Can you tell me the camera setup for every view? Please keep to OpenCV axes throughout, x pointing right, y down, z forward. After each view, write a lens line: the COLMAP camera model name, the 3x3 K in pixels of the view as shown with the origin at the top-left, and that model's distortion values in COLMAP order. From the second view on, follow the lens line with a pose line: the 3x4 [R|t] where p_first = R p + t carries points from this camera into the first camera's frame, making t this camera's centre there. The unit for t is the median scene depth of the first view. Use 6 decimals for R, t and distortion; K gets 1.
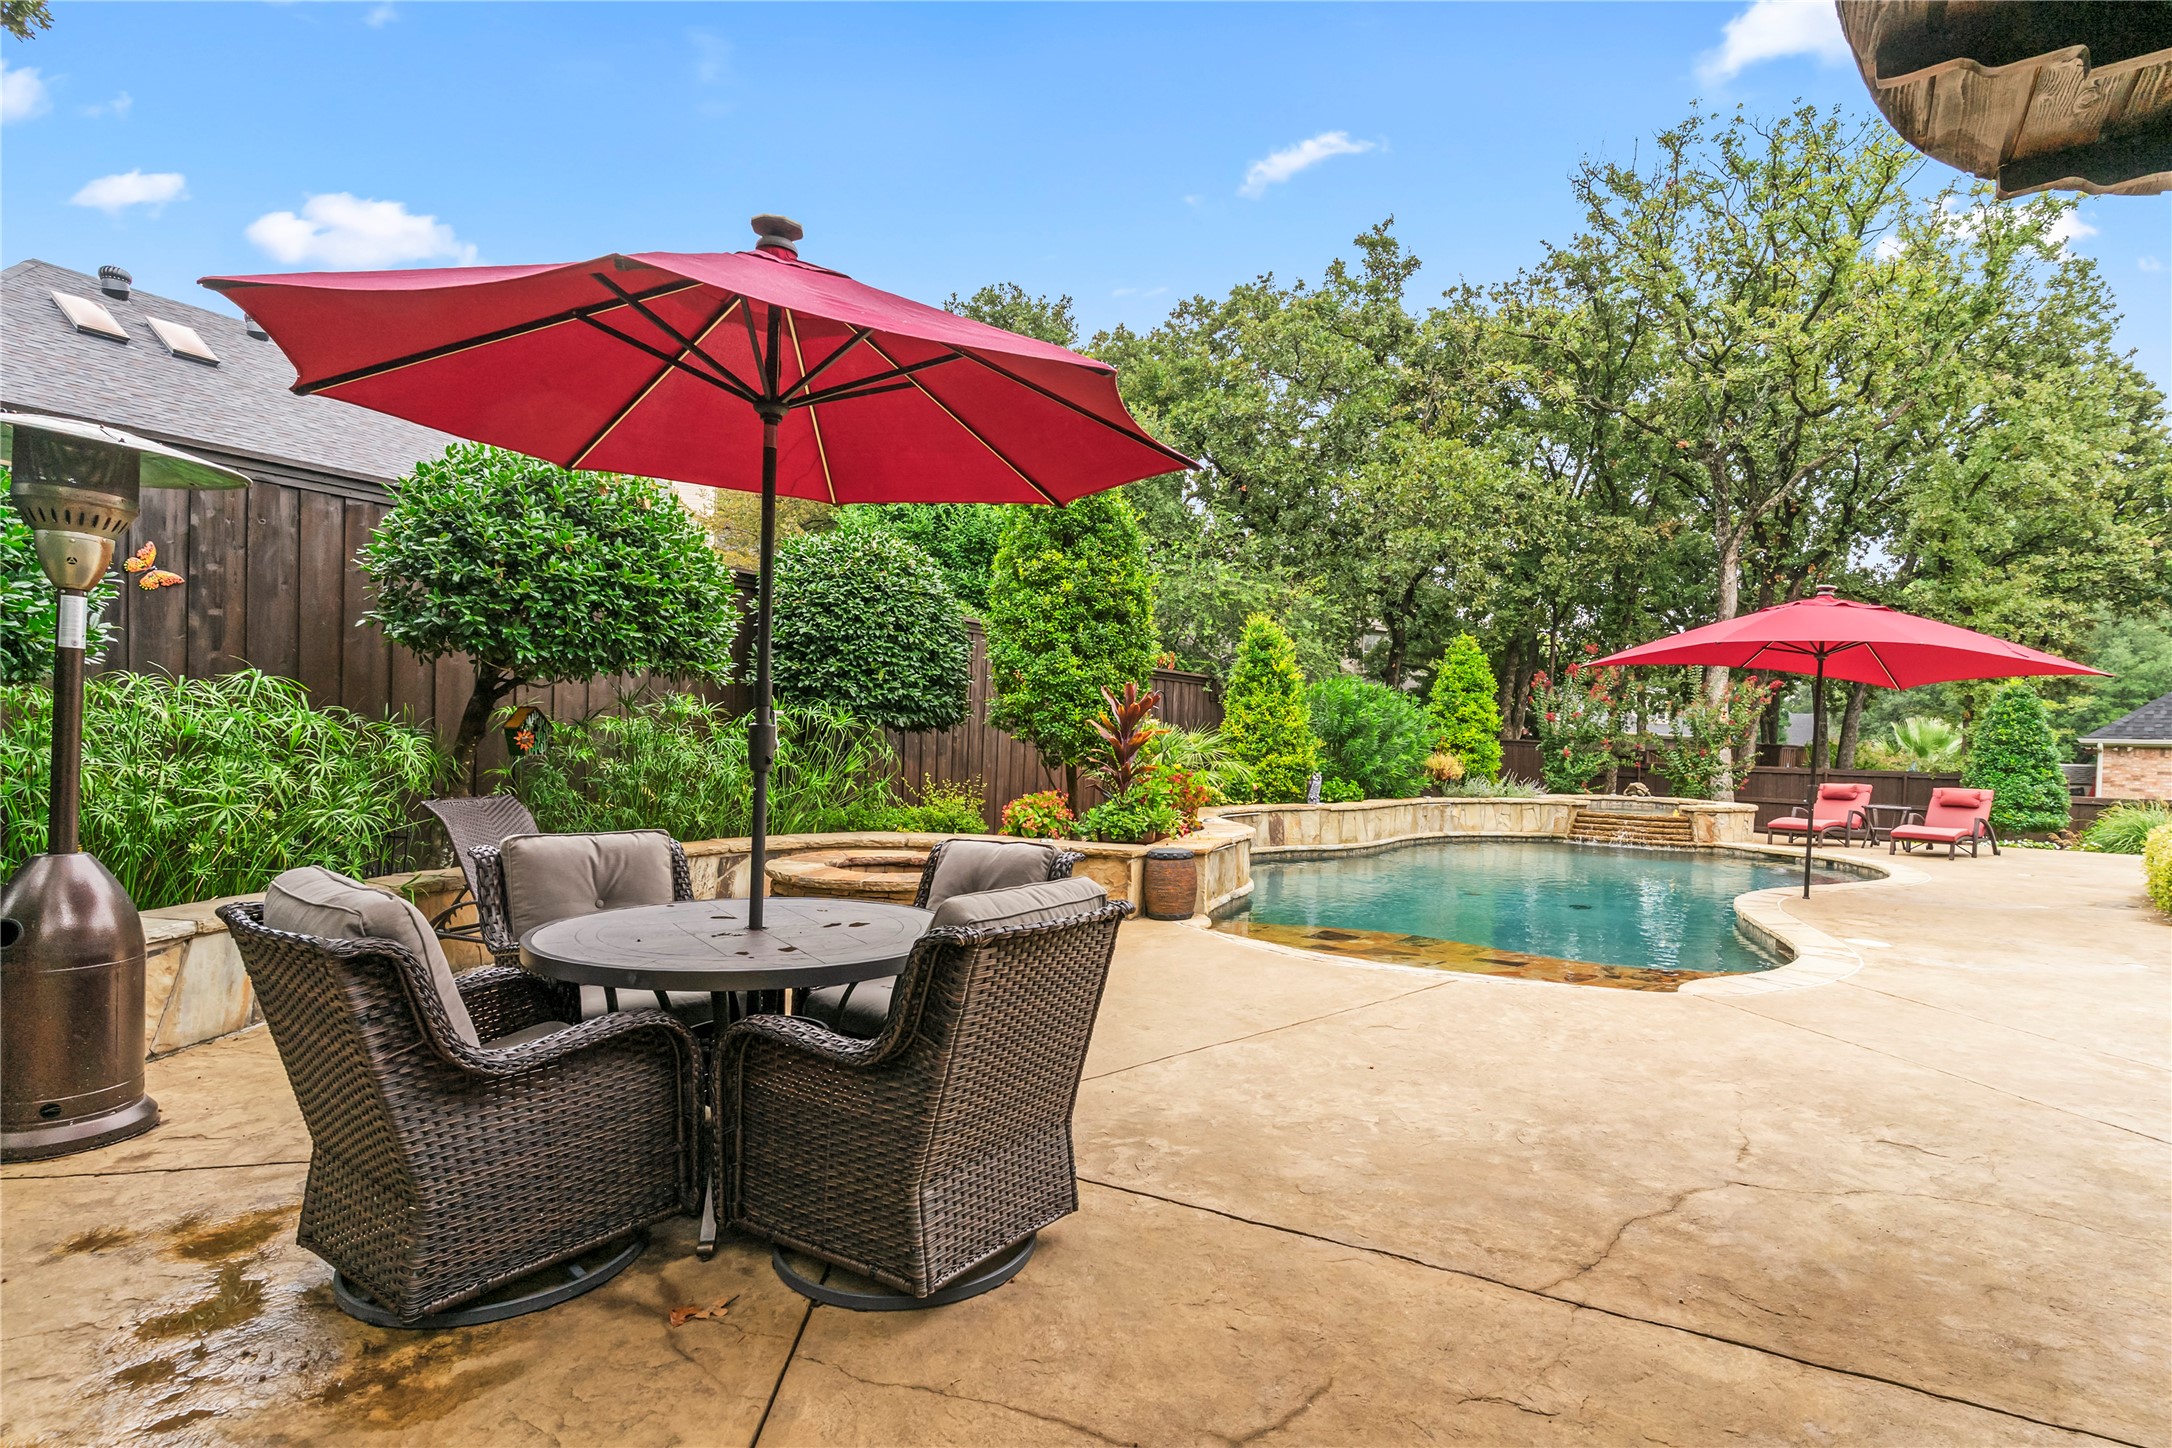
lens RADIAL K [[1051.9, 0, 1121.5], [0, 1051.9, 763.3], [0, 0, 1]] dist [0.000076, -0.000746]
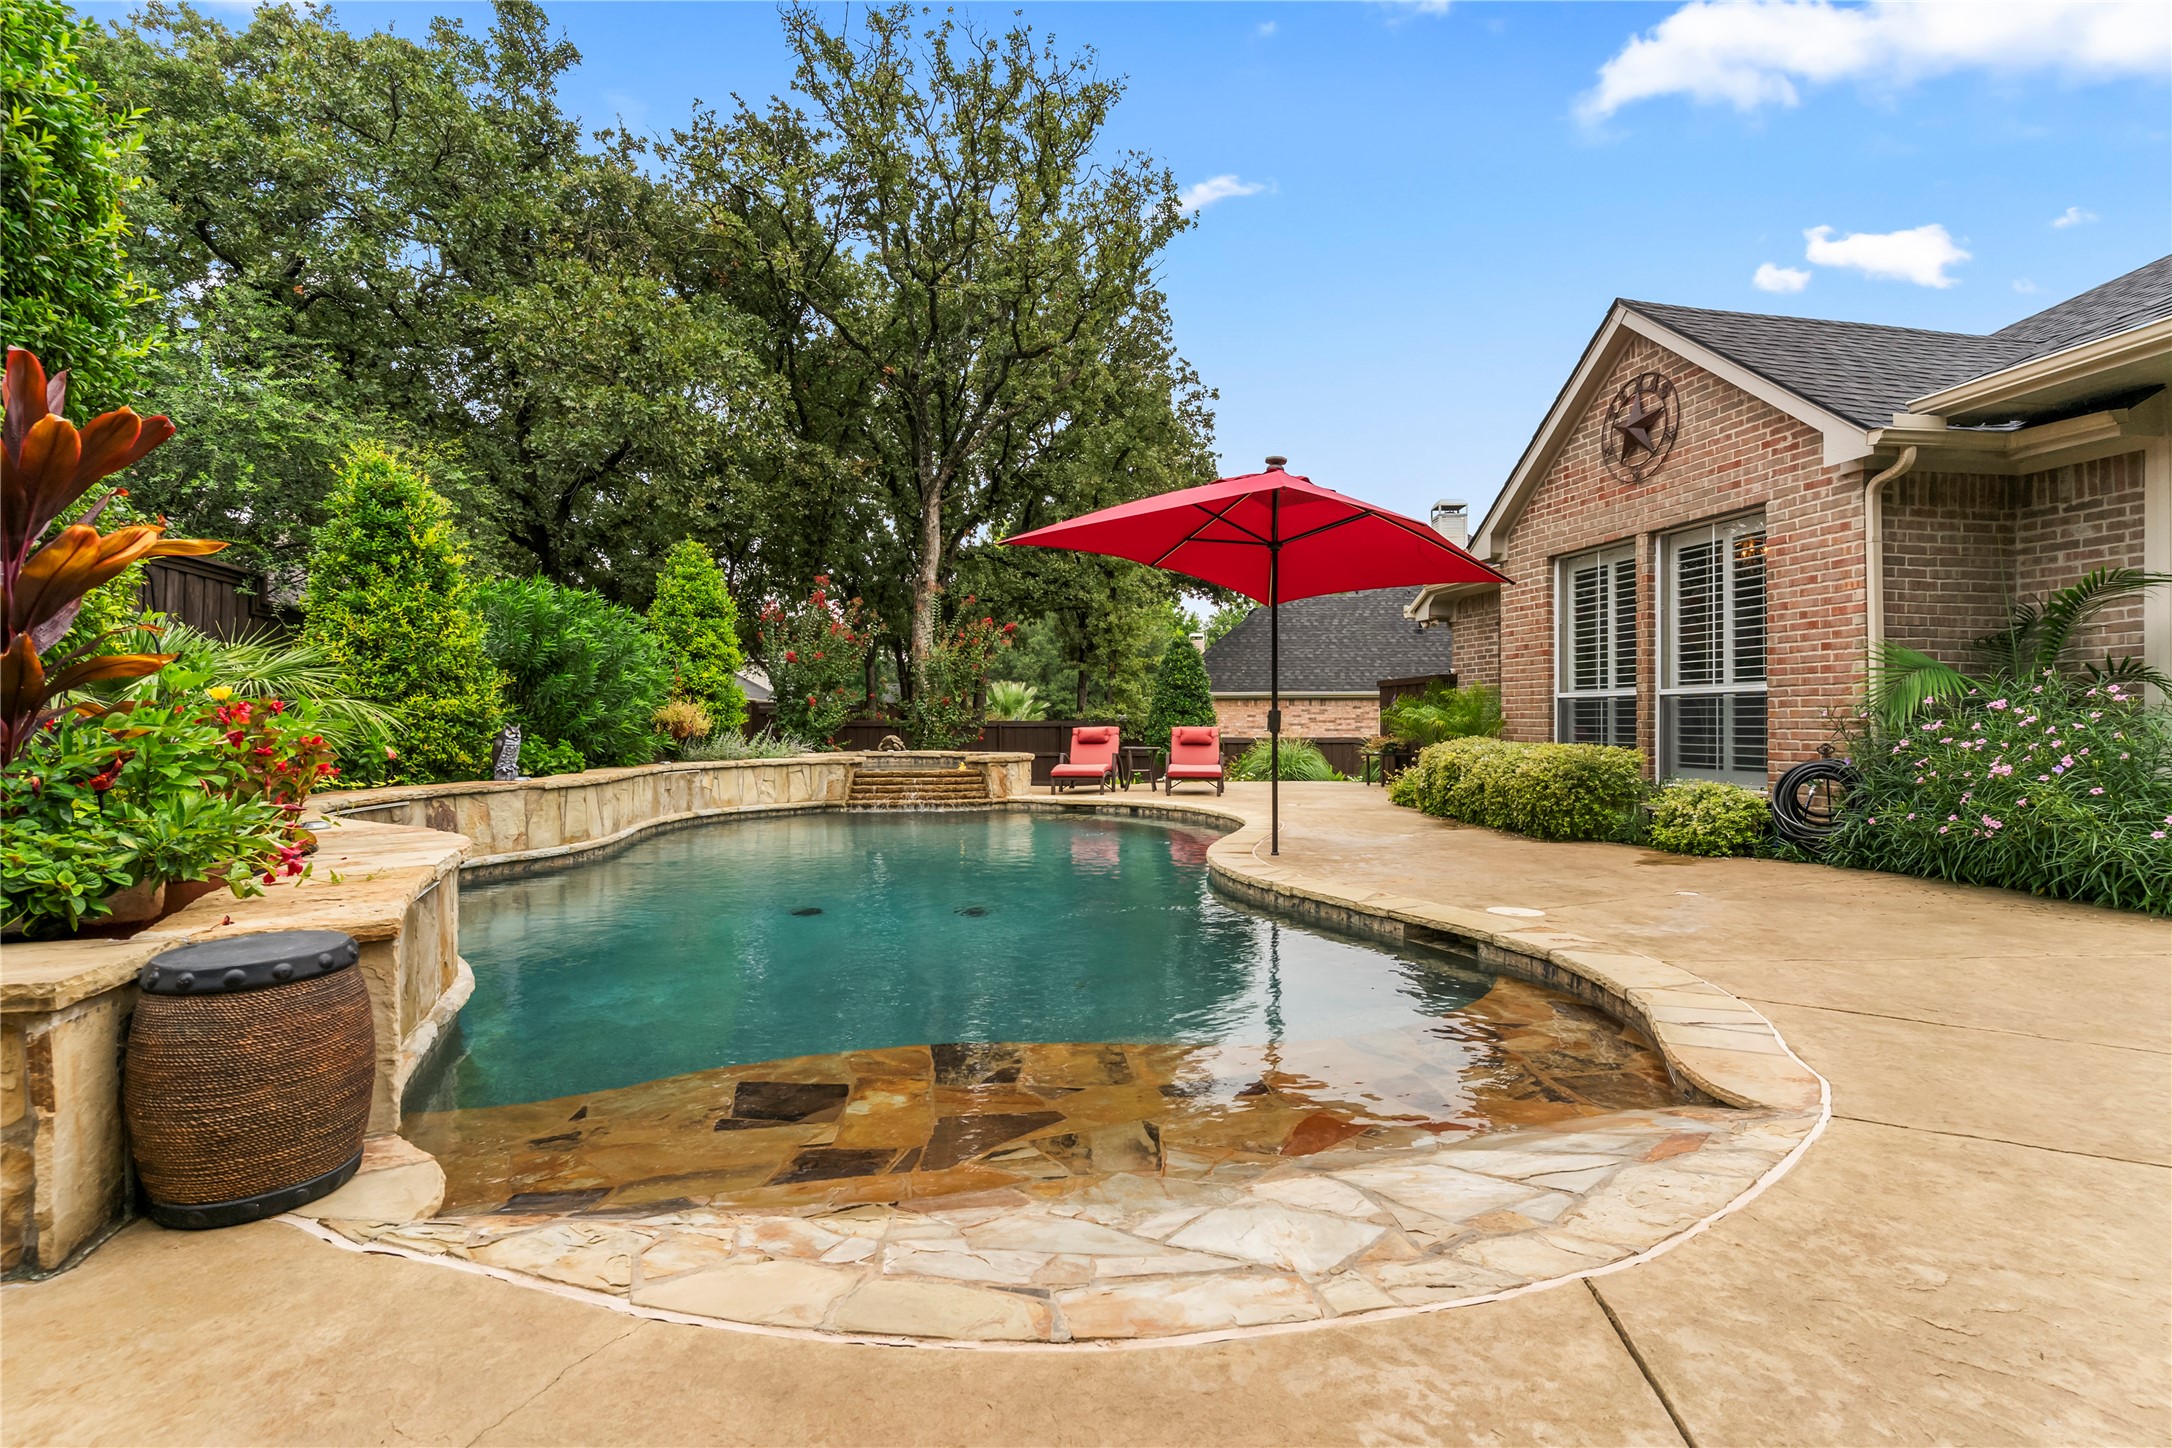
lens RADIAL K [[1042.3, 0, 1086.8], [0, 1042.3, 720.6], [0, 0, 1]] dist [0.000599, -0.000098]
pose [[0.706685, -0.021709, 0.707195, 0.004890], [0.032994, 0.999453, -0.002290, 0.016374], [-0.706759, 0.024952, 0.707014, 0.345688]]
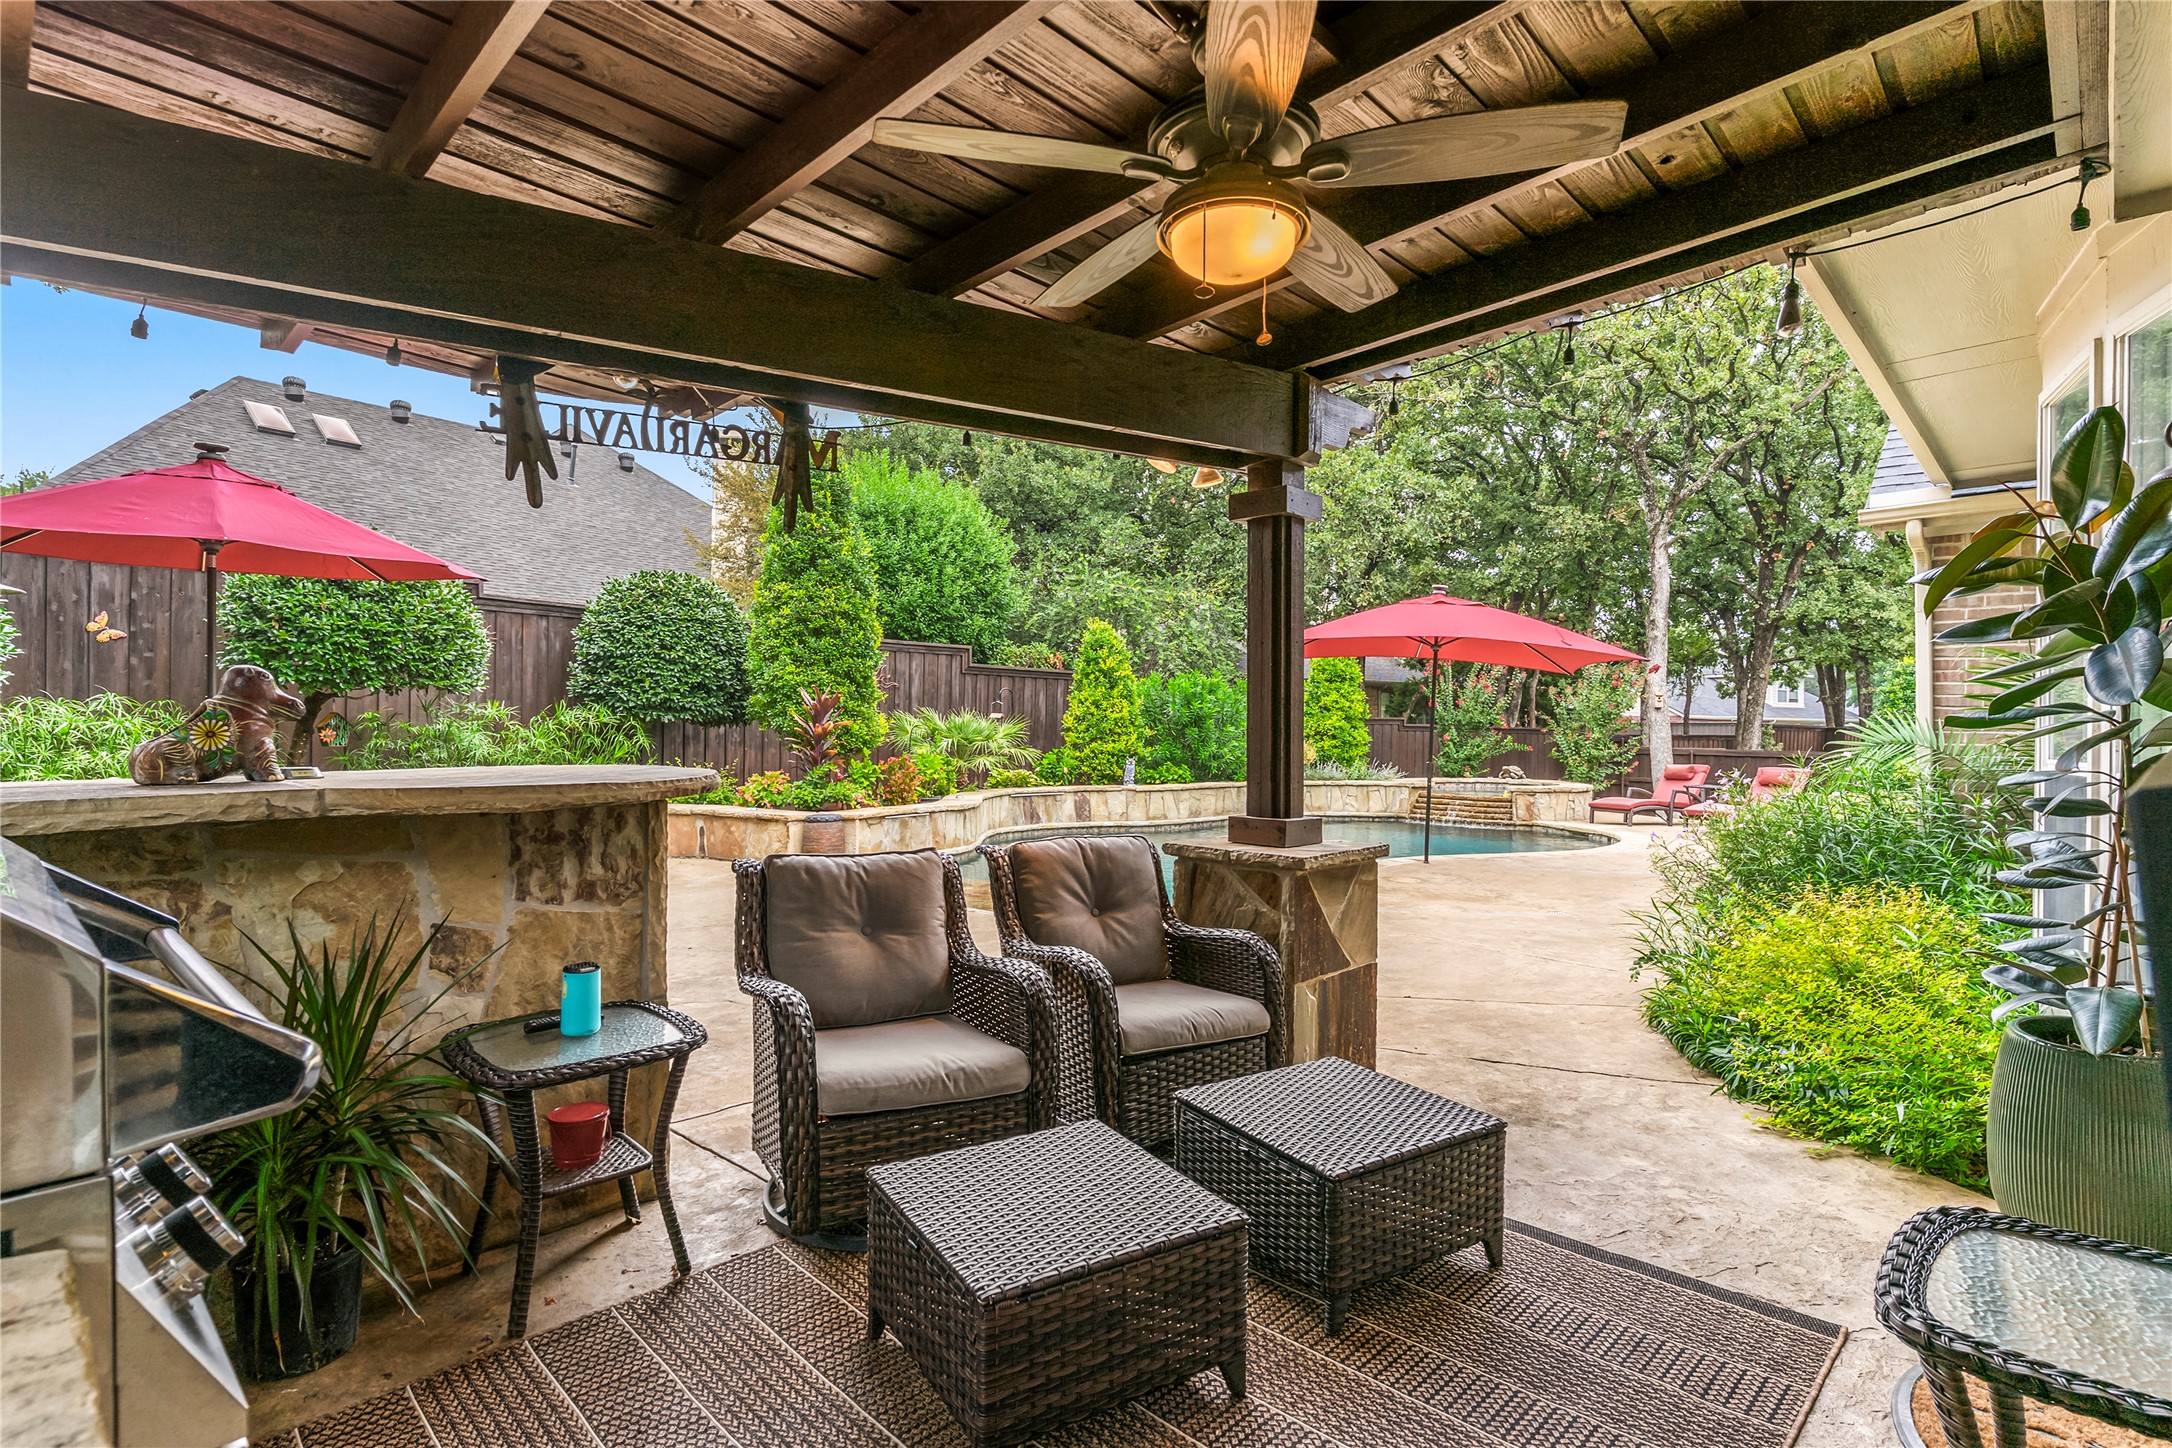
lens RADIAL K [[1042.3, 0, 1086.8], [0, 1042.3, 720.6], [0, 0, 1]] dist [0.000599, -0.000098]
pose [[0.984198, -0.016425, -0.176308, 0.310145], [0.010007, 0.999257, -0.037232, 0.009299], [0.176789, 0.034880, 0.983631, -0.102895]]
